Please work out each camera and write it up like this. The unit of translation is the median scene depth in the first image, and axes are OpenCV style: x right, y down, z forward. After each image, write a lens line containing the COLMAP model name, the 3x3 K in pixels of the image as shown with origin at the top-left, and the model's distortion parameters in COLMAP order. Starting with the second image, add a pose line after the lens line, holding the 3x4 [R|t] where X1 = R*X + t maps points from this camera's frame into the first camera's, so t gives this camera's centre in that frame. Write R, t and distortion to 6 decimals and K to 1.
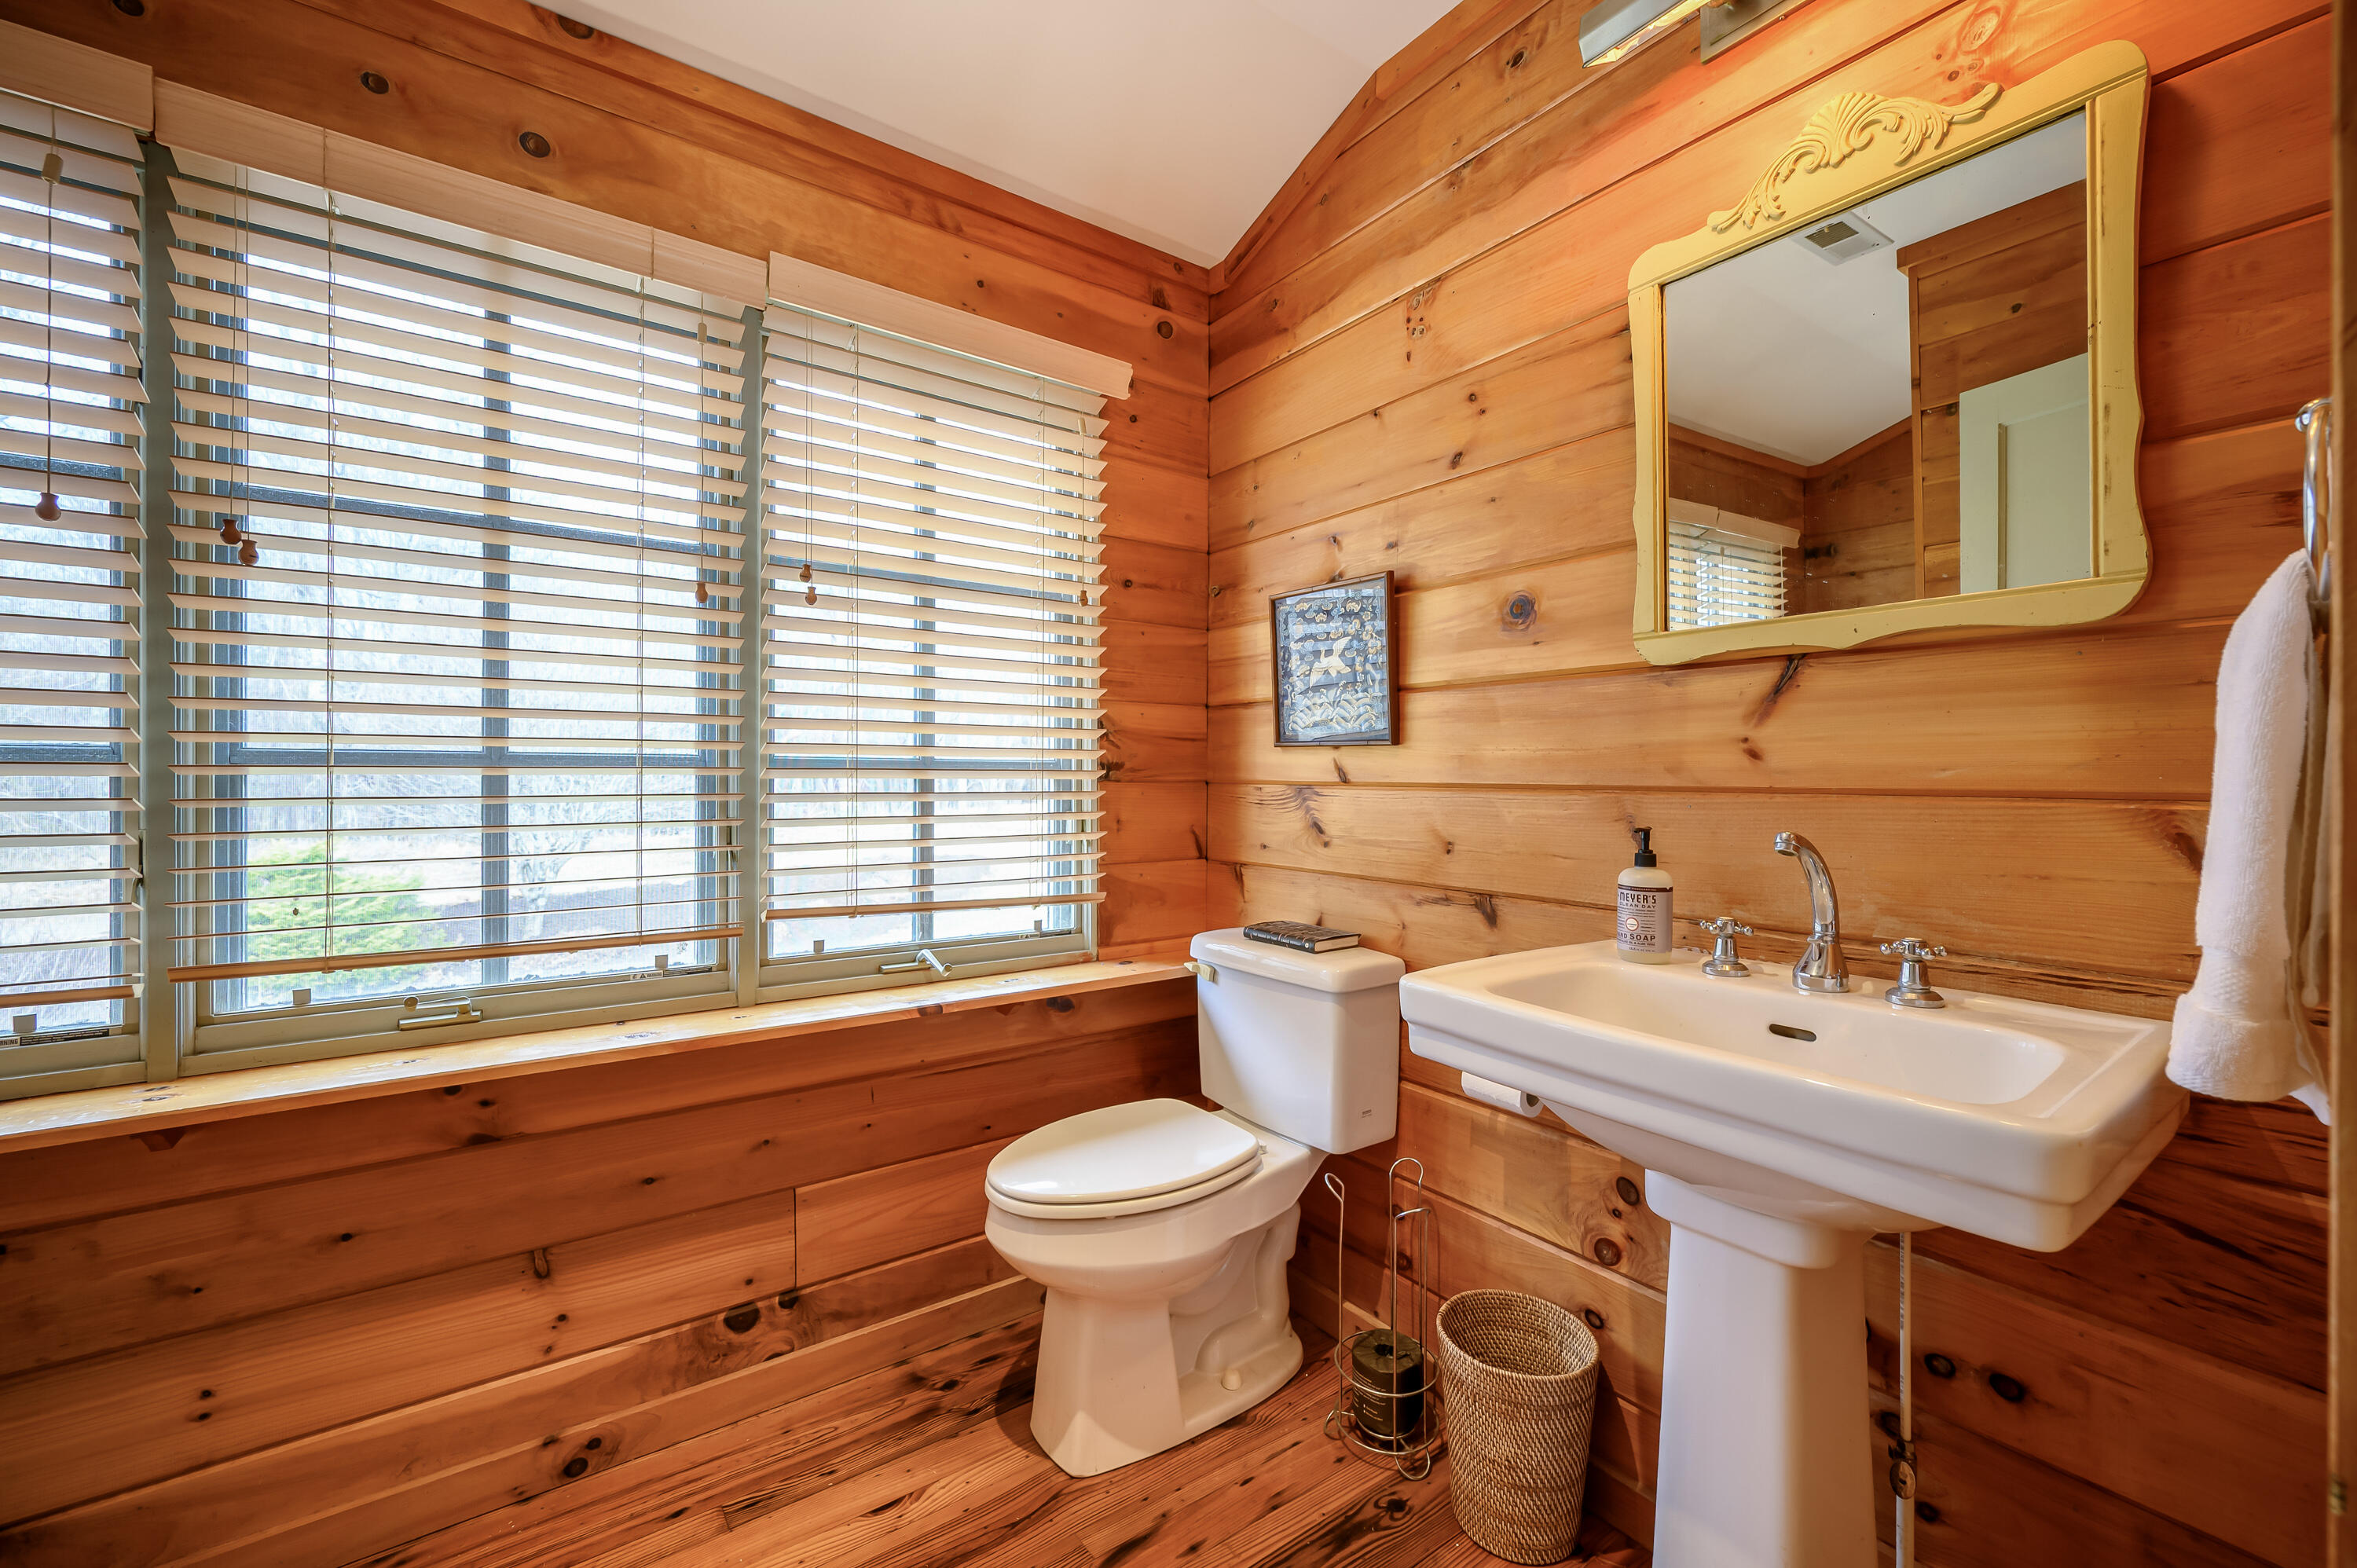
lens RADIAL K [[934.6, 0, 1169.3], [0, 934.6, 774.0], [0, 0, 1]] dist [0.000019, -0.000095]
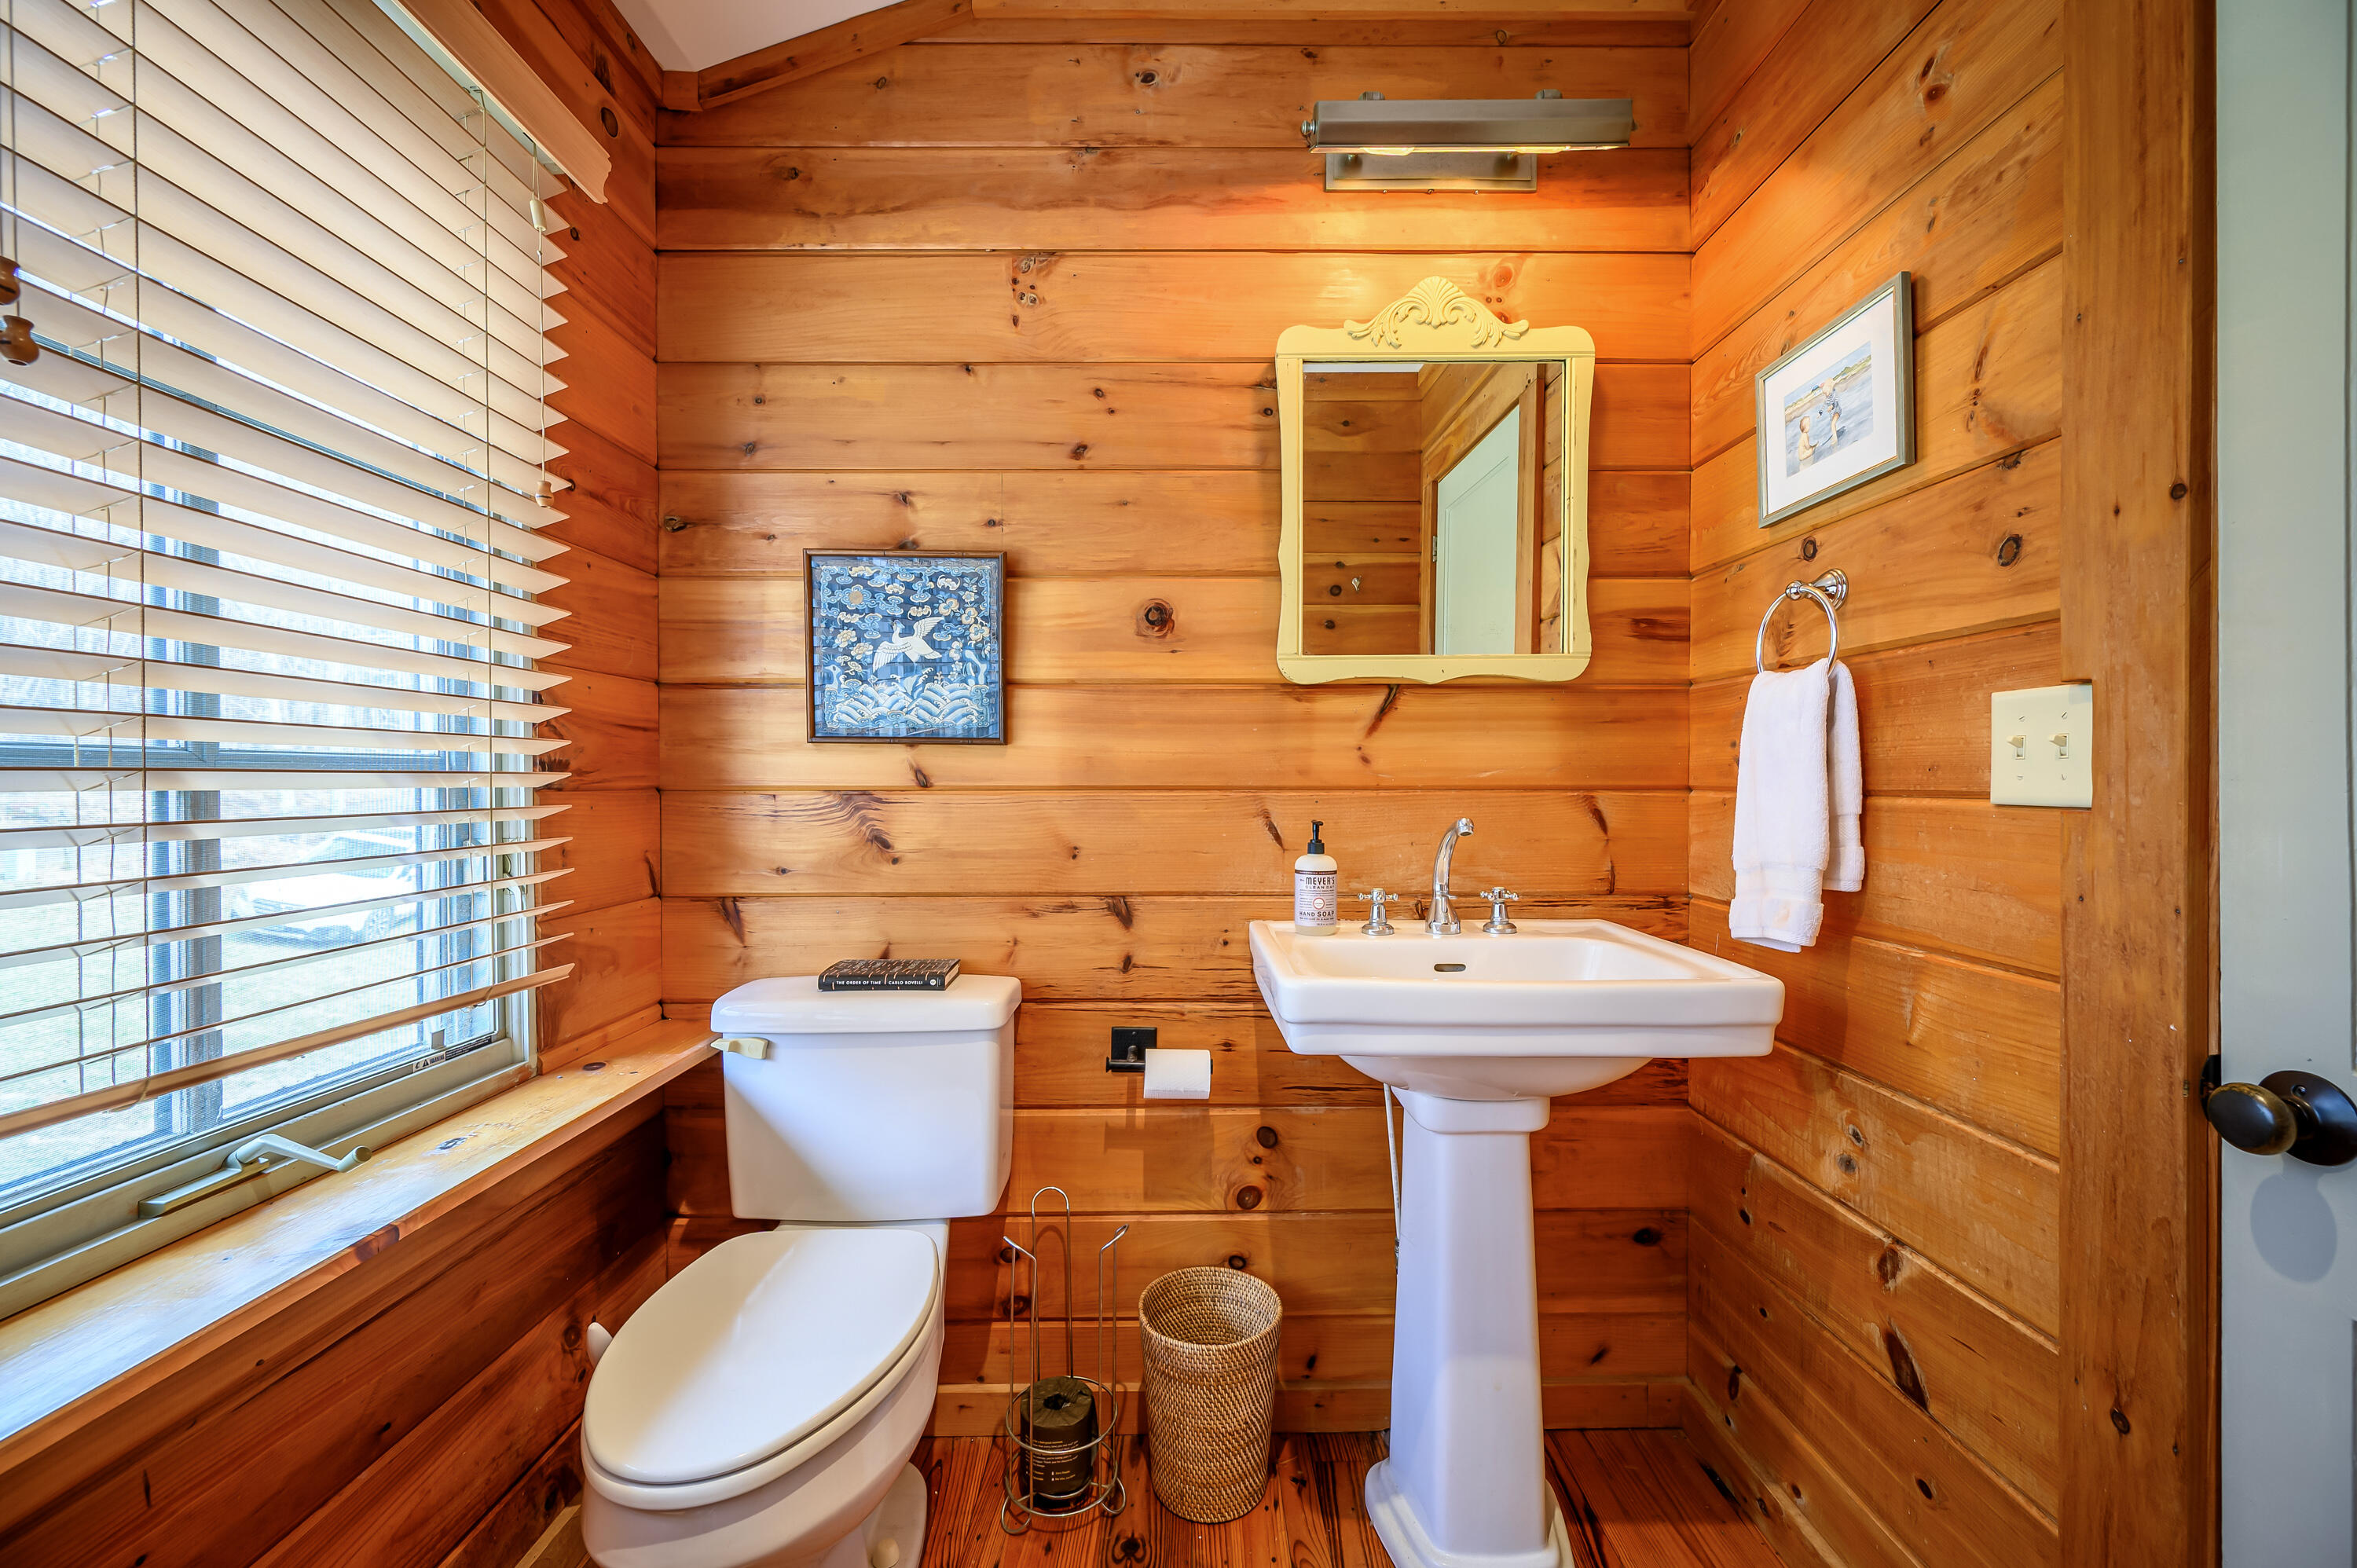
lens RADIAL K [[934.6, 0, 1178.2], [0, 934.6, 785.8], [0, 0, 1]] dist [0.000019, -0.000095]
pose [[0.575607, -0.011187, 0.817650, -0.392716], [0.004104, 0.999933, 0.010791, 0.000031], [-0.817716, -0.002856, 0.575614, 0.329230]]
